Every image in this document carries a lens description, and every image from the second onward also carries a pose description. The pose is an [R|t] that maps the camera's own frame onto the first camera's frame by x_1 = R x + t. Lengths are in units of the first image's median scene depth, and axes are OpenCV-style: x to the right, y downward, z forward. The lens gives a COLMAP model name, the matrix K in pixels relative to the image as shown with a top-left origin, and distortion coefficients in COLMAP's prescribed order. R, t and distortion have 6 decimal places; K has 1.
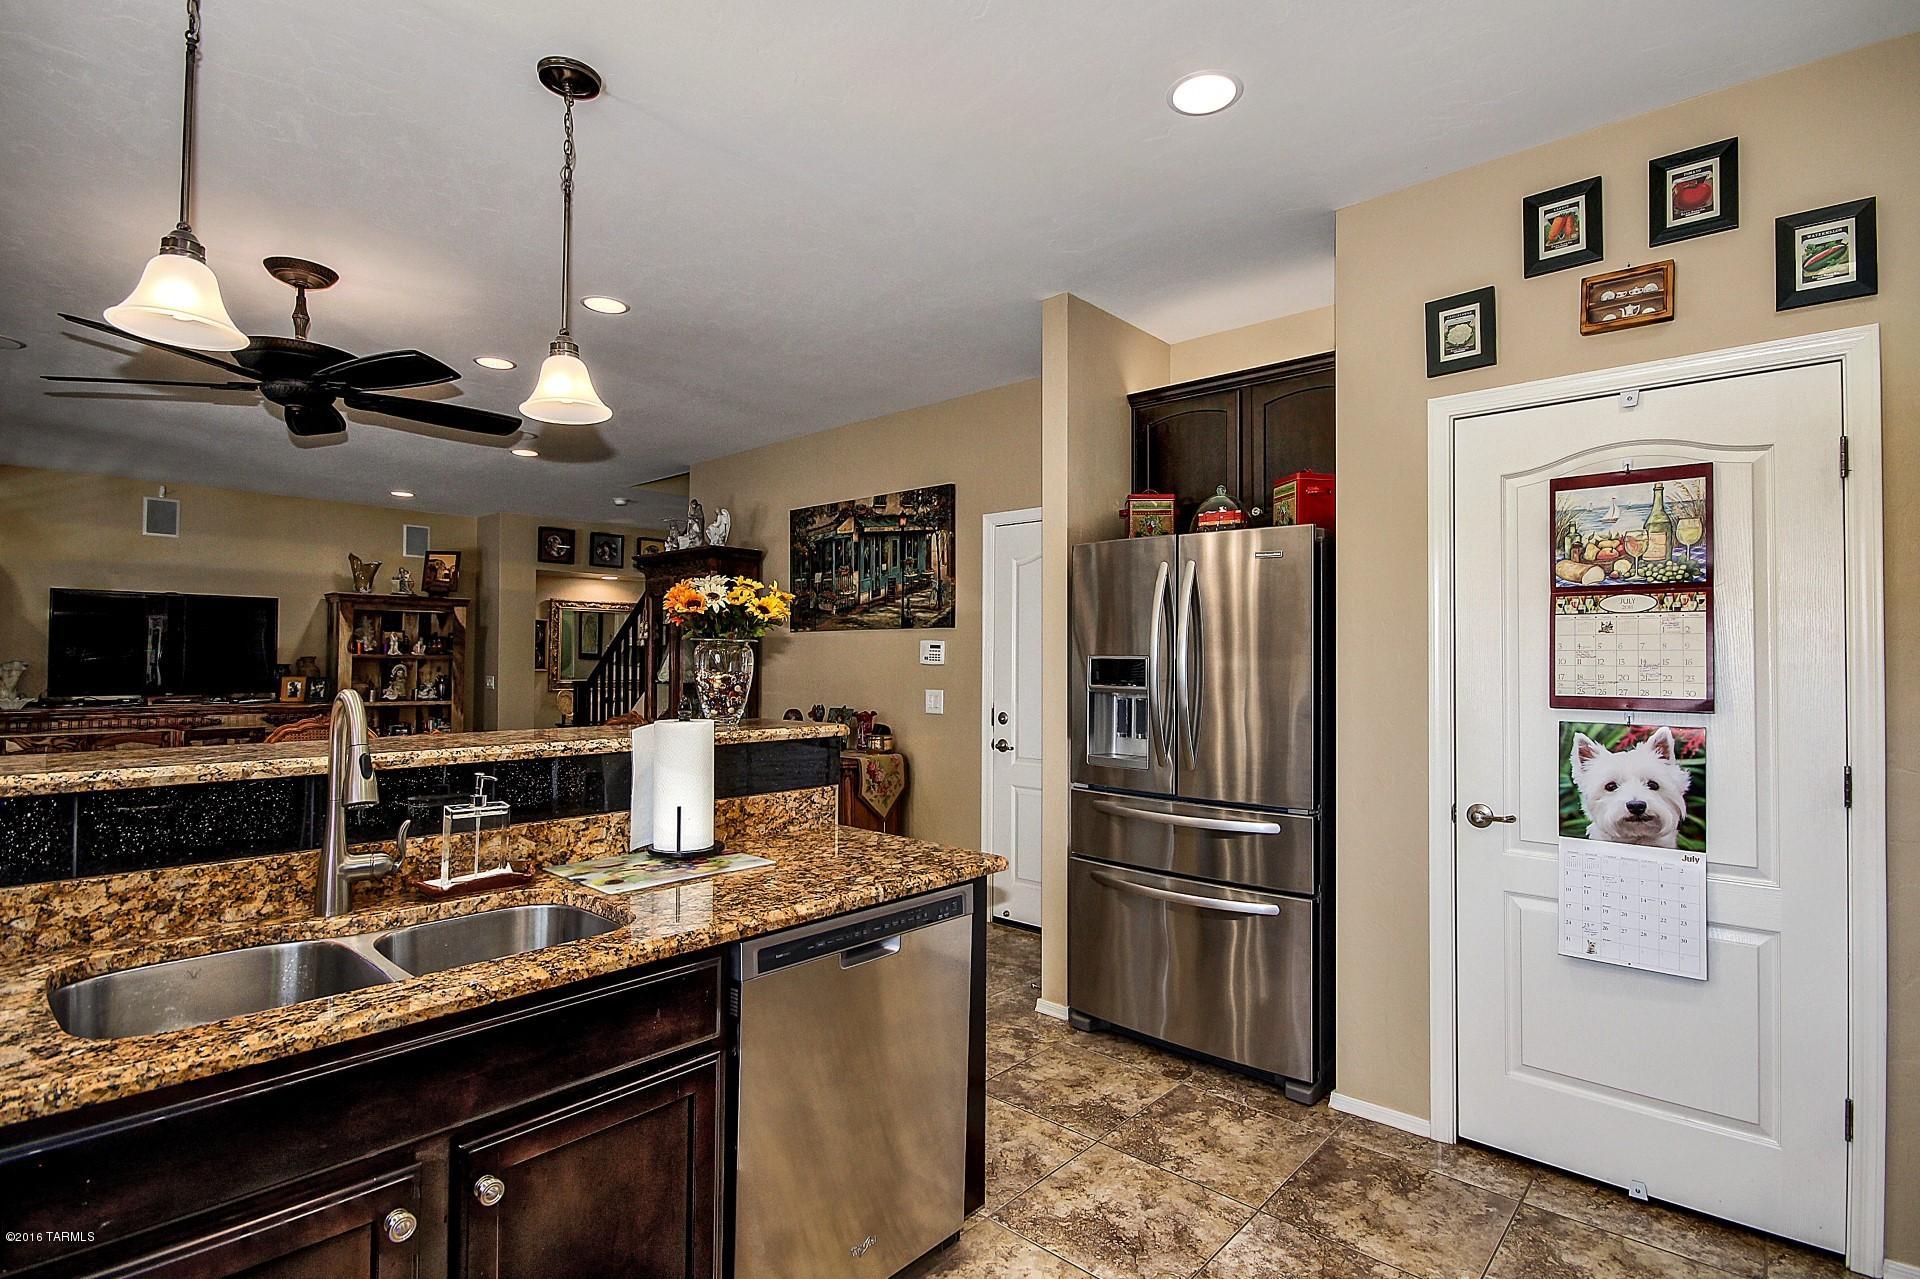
lens RADIAL K [[938.2, 0, 966.0], [0, 938.2, 644.9], [0, 0, 1]] dist [0.000784, 0.001782]
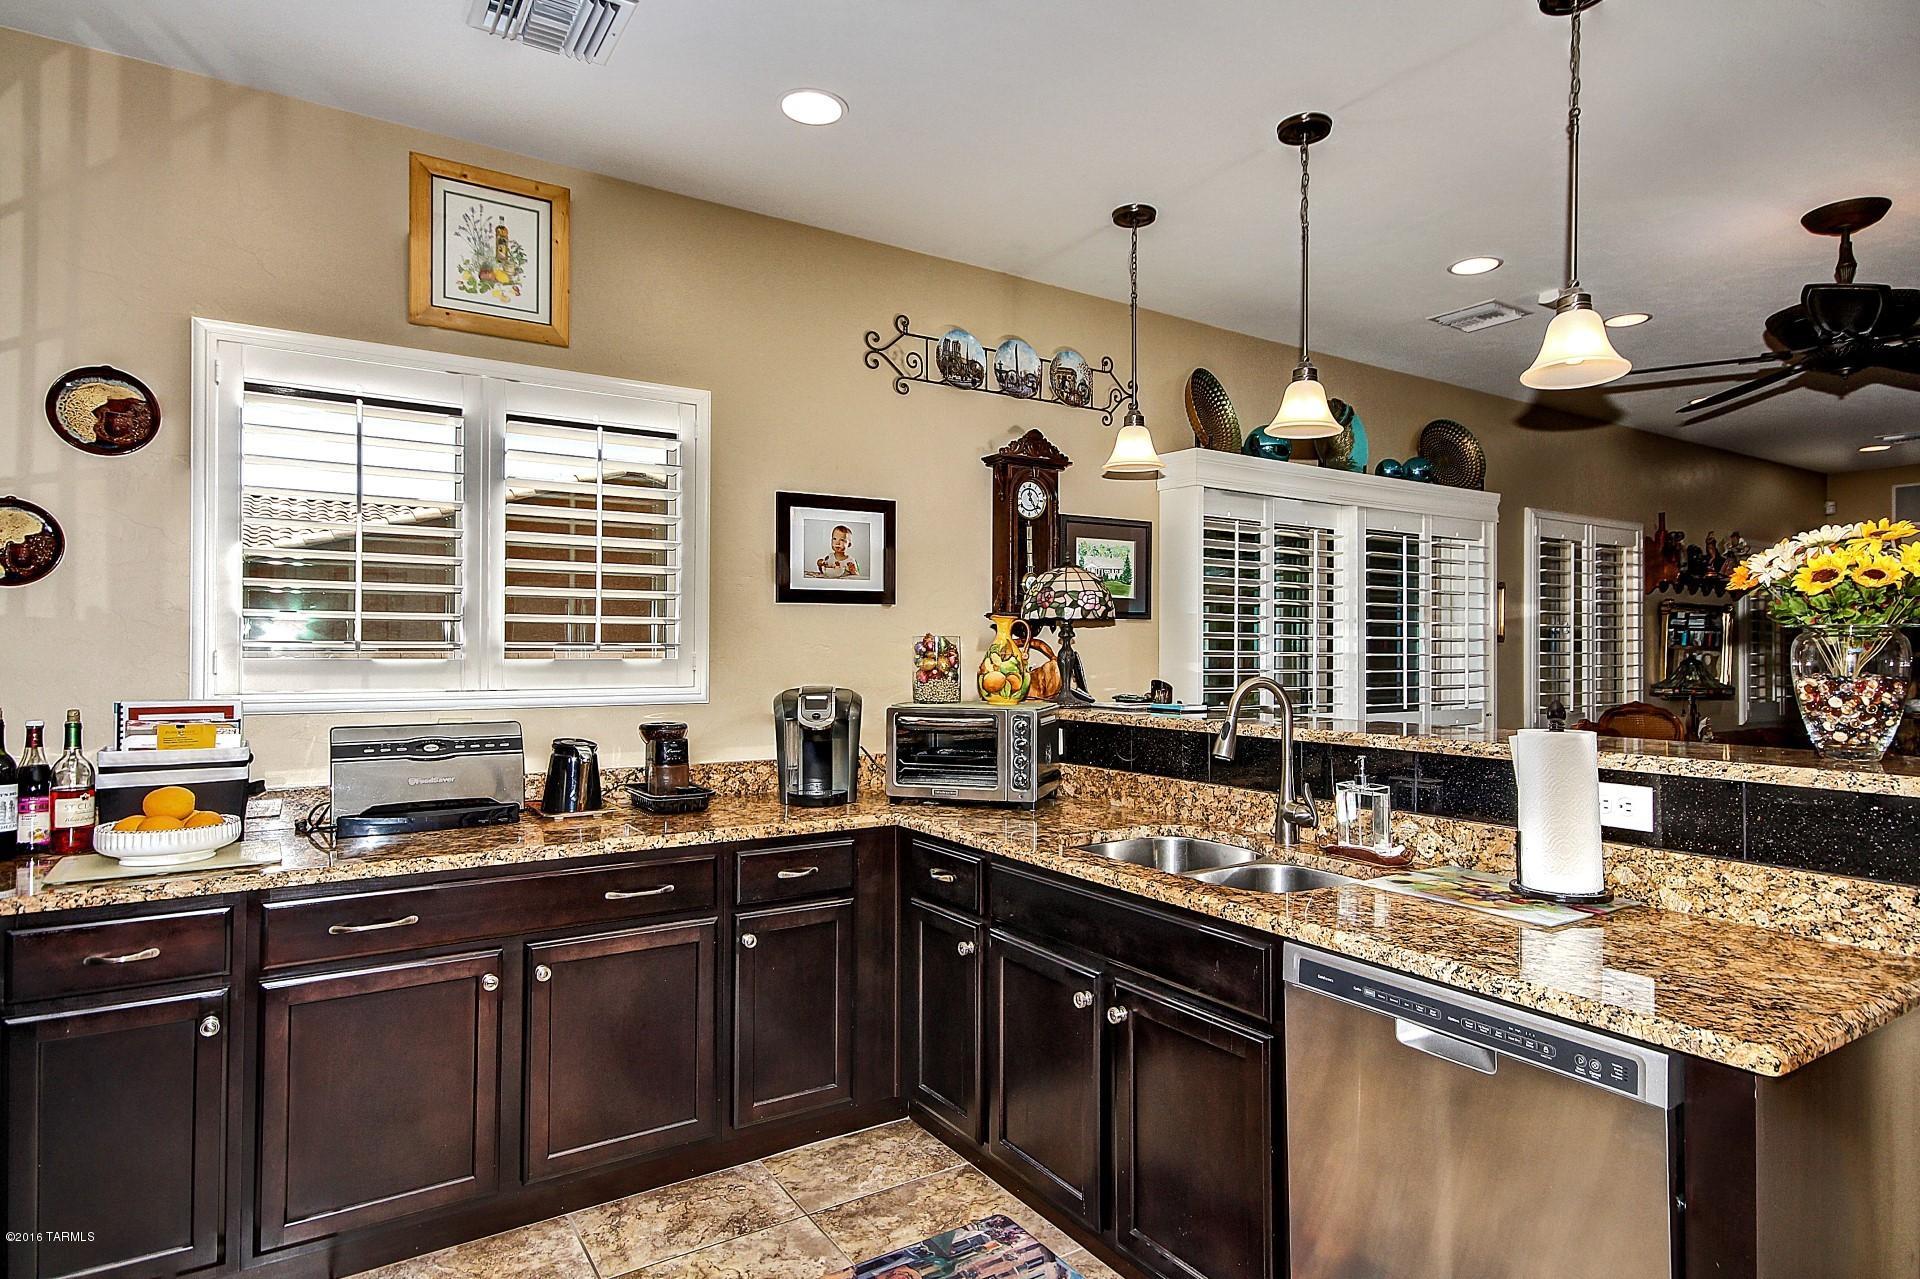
lens RADIAL K [[1070.7, 0, 997.8], [0, 1070.7, 642.6], [0, 0, 1]] dist [0.002662, 0.000347]
pose [[-0.241139, -0.015318, -0.970370, 0.605715], [0.007550, 0.999816, -0.017659, 0.014433], [0.970461, -0.011584, -0.240979, 0.641070]]
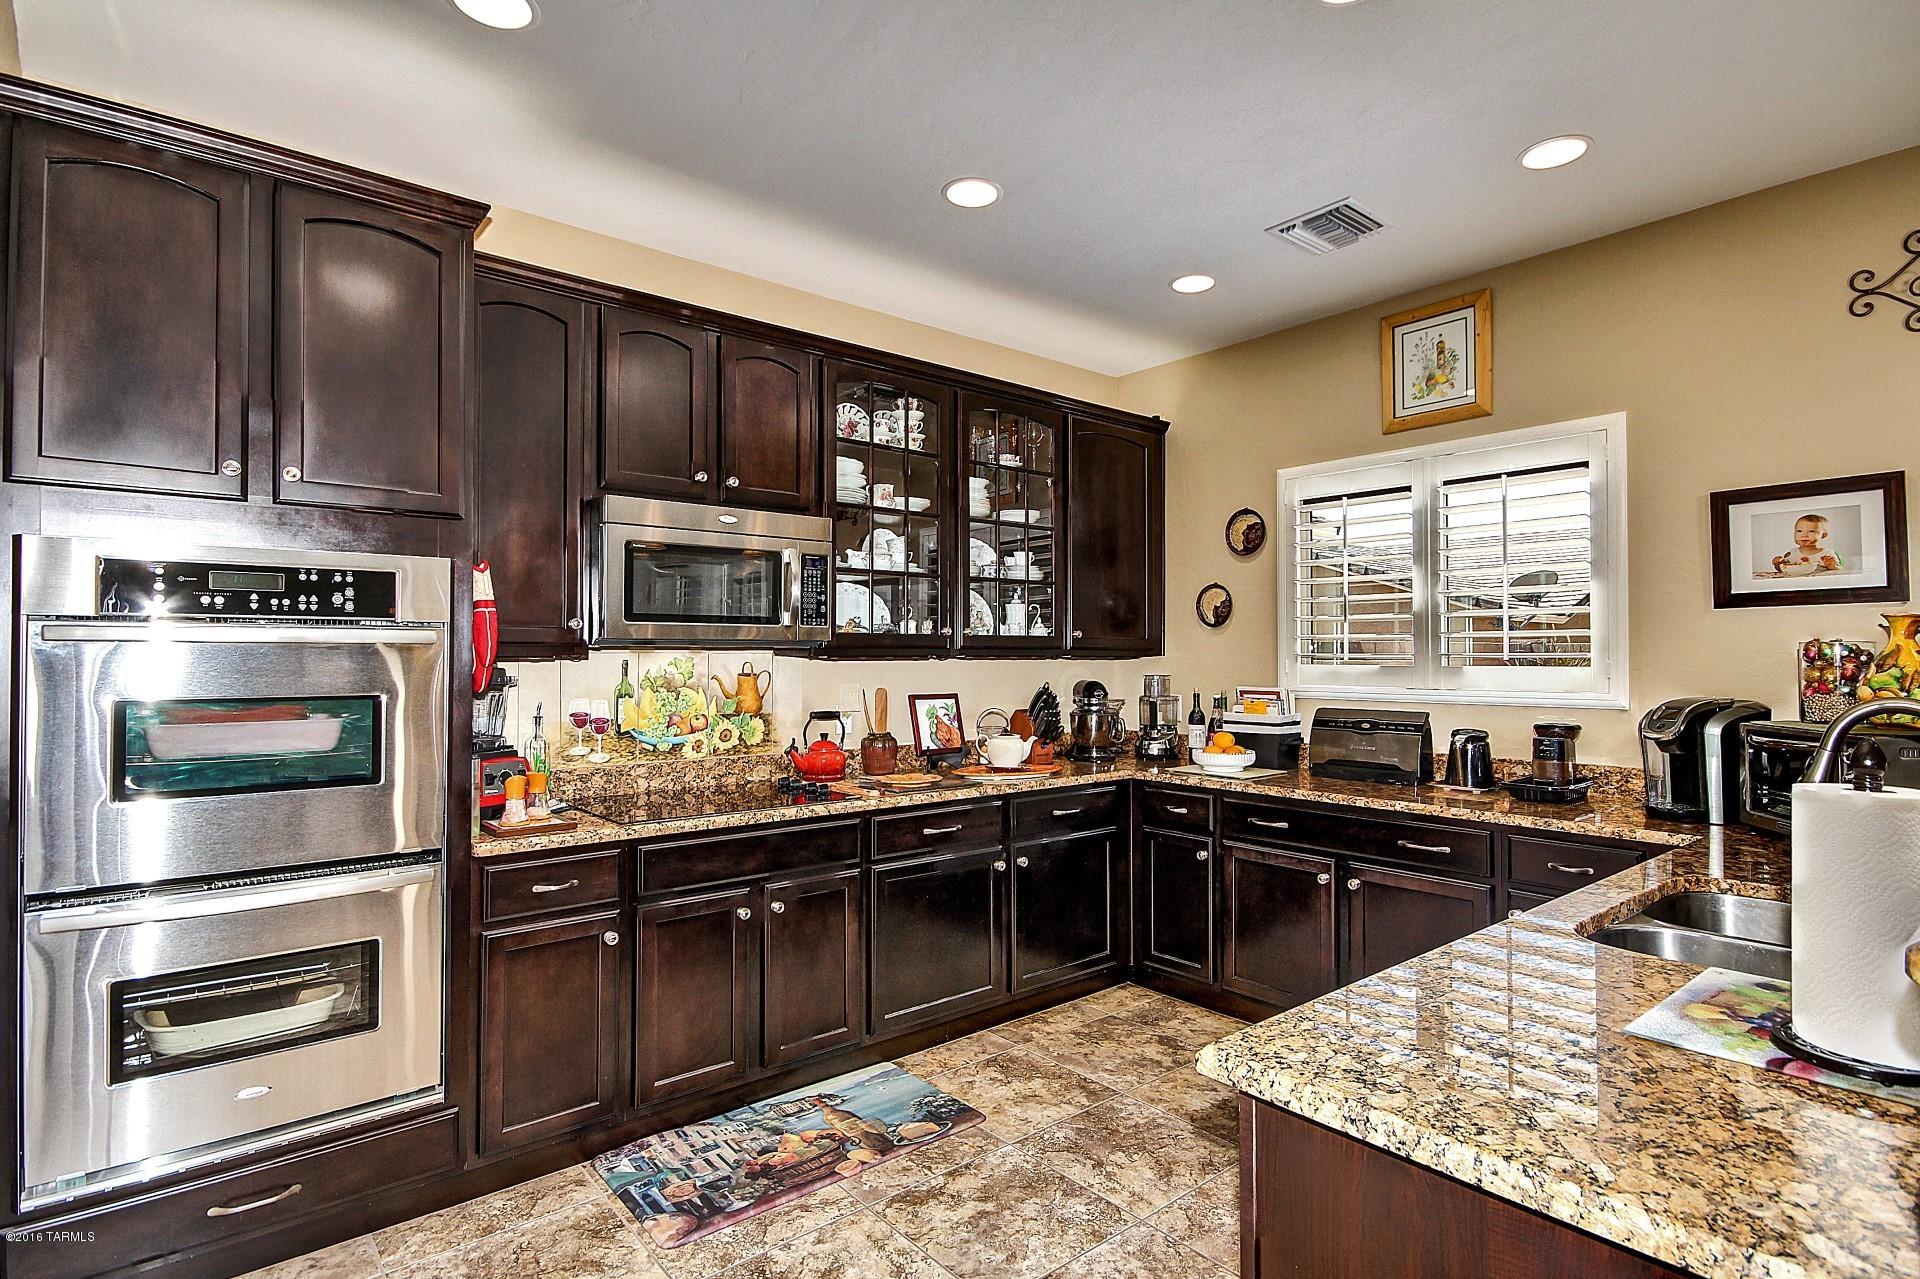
lens RADIAL K [[938.2, 0, 929.4], [0, 938.2, 646.9], [0, 0, 1]] dist [0.000784, 0.001782]
pose [[-0.987022, -0.005335, 0.160498, 0.096513], [-0.009202, 0.999685, -0.023358, 0.018552], [-0.160323, -0.024531, -0.986760, 1.325533]]
